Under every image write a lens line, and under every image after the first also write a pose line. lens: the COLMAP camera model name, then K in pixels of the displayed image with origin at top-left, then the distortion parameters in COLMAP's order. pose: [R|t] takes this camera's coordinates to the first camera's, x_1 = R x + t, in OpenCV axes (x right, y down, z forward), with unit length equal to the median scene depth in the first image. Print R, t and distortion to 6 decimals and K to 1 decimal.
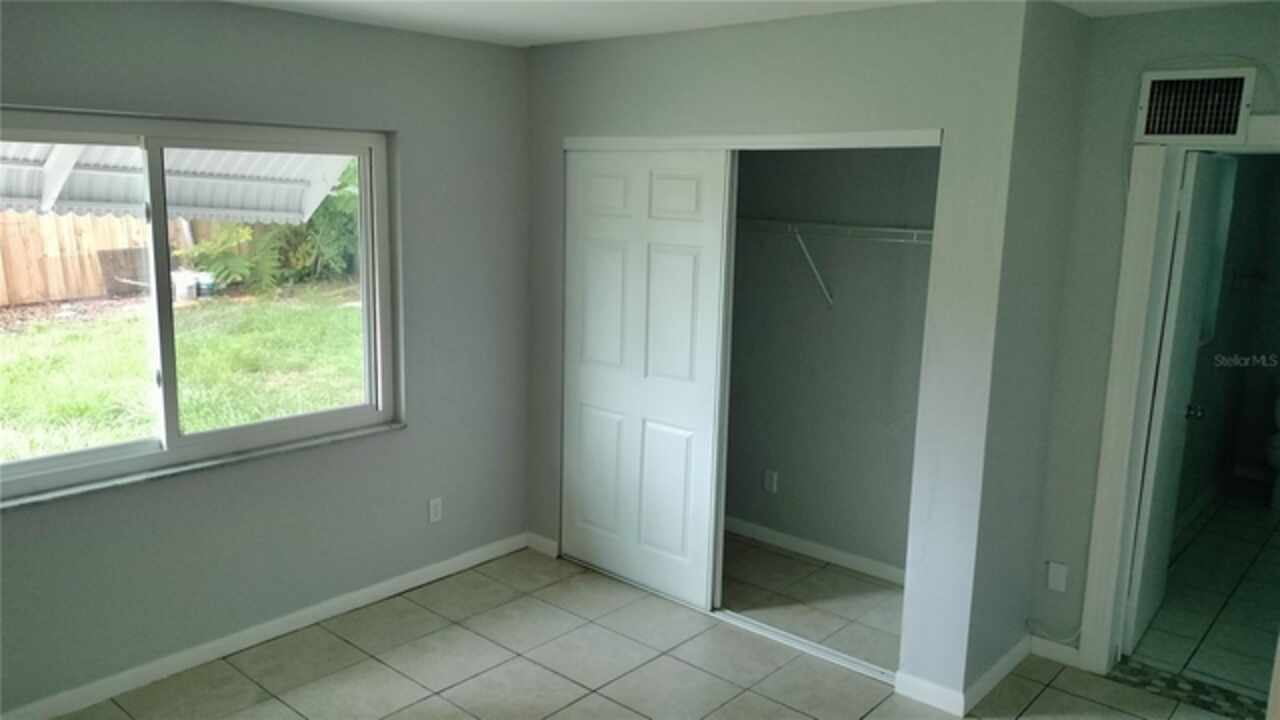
lens RADIAL K [[935.6, 0, 636.9], [0, 935.6, 350.1], [0, 0, 1]] dist [0.004034, -0.003245]
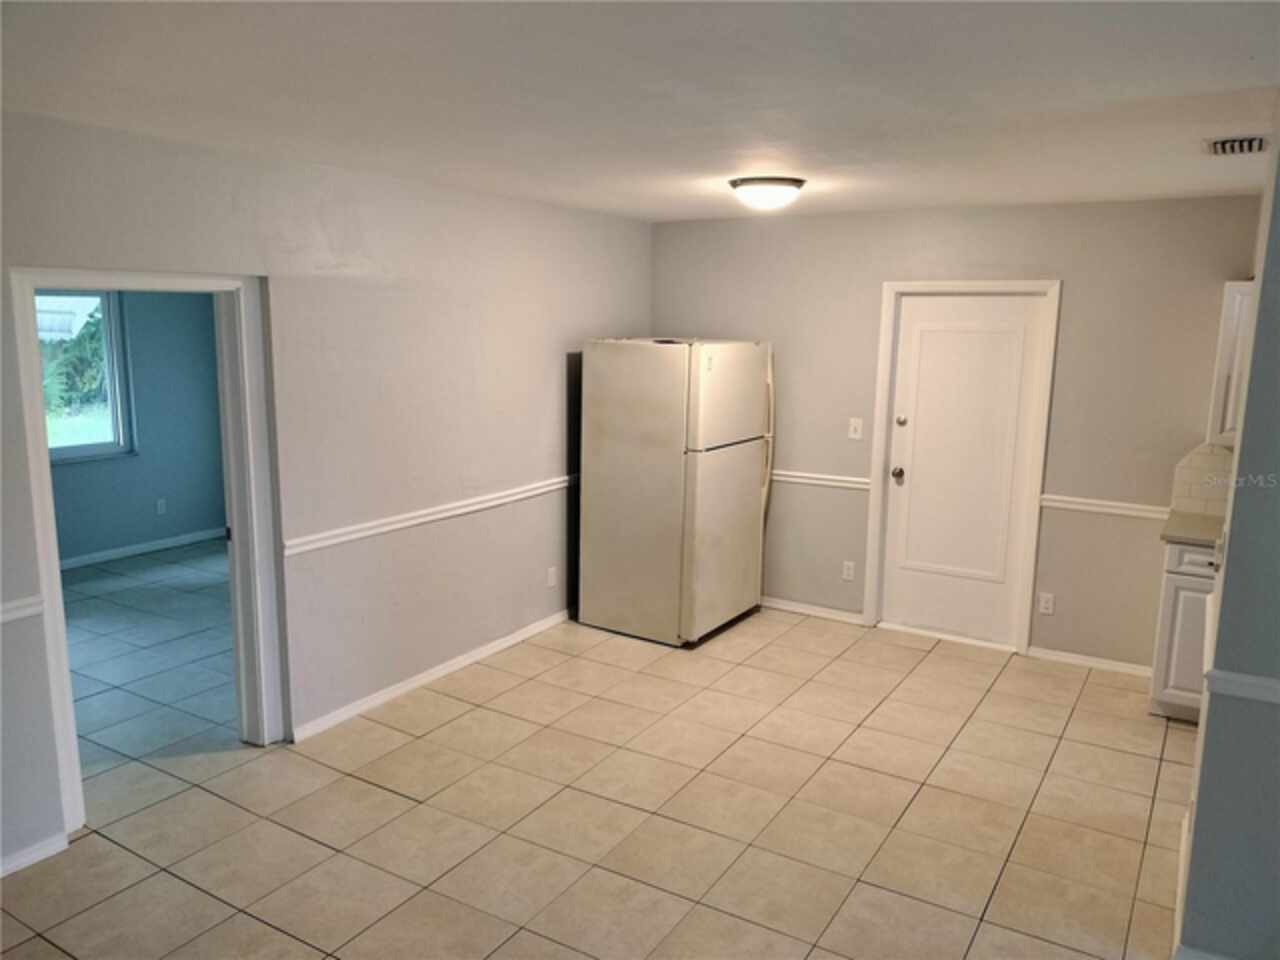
lens RADIAL K [[963.2, 0, 635.0], [0, 963.2, 481.0], [0, 0, 1]] dist [0.037233, -0.041460]
pose [[0.987390, -0.032659, 0.154903, 0.118685], [0.033976, 0.999405, -0.005861, 0.054001], [-0.154620, 0.011050, 0.987912, -0.283904]]
